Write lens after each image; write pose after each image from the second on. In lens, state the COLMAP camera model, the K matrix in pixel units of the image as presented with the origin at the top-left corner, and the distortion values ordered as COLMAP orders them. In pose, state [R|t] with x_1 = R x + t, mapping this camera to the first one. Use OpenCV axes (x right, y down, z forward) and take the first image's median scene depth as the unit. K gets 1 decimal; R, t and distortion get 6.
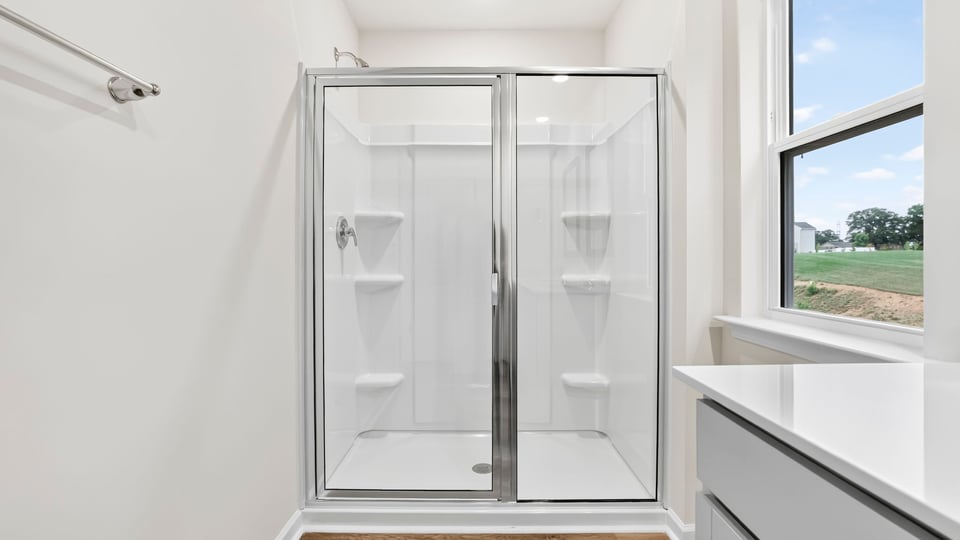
lens RADIAL K [[424.8, 0, 472.4], [0, 424.8, 263.0], [0, 0, 1]] dist [-0.017583, 0.000076]
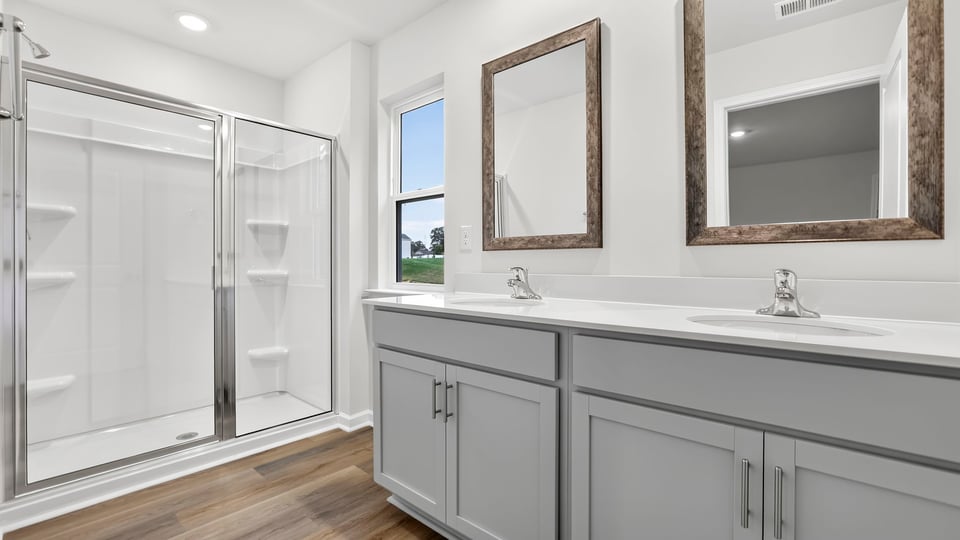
lens RADIAL K [[424.8, 0, 472.4], [0, 424.8, 263.0], [0, 0, 1]] dist [-0.017583, 0.000076]
pose [[0.676393, 0.002899, 0.736535, -0.254865], [0.004673, 0.999955, -0.008227, 0.019660], [-0.736526, 0.009007, 0.676350, -0.312719]]
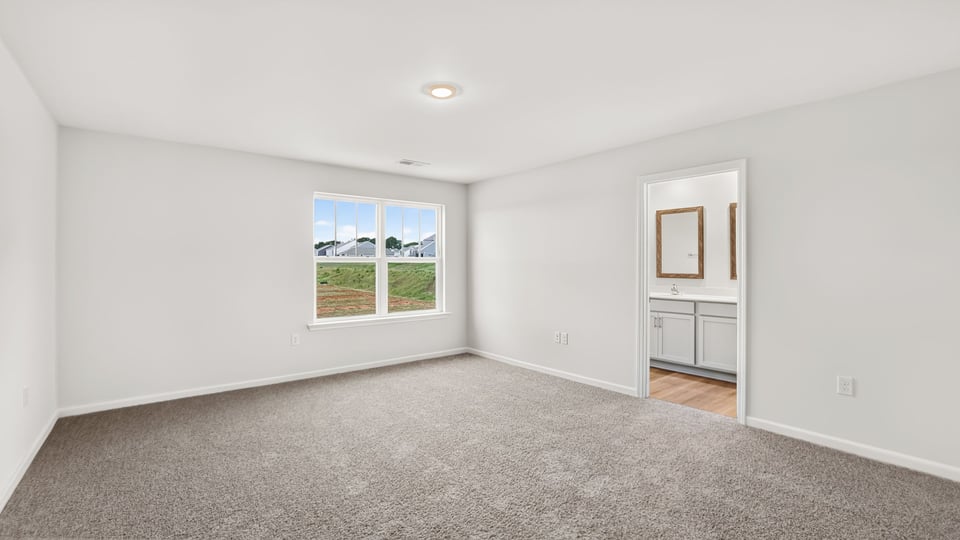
lens RADIAL K [[424.8, 0, 472.4], [0, 424.8, 263.0], [0, 0, 1]] dist [-0.017583, 0.000076]
pose [[0.782658, 0.010621, 0.622362, -2.544265], [-0.002773, 0.999904, -0.013577, -0.089038], [-0.622446, 0.008901, 0.782612, -1.223915]]
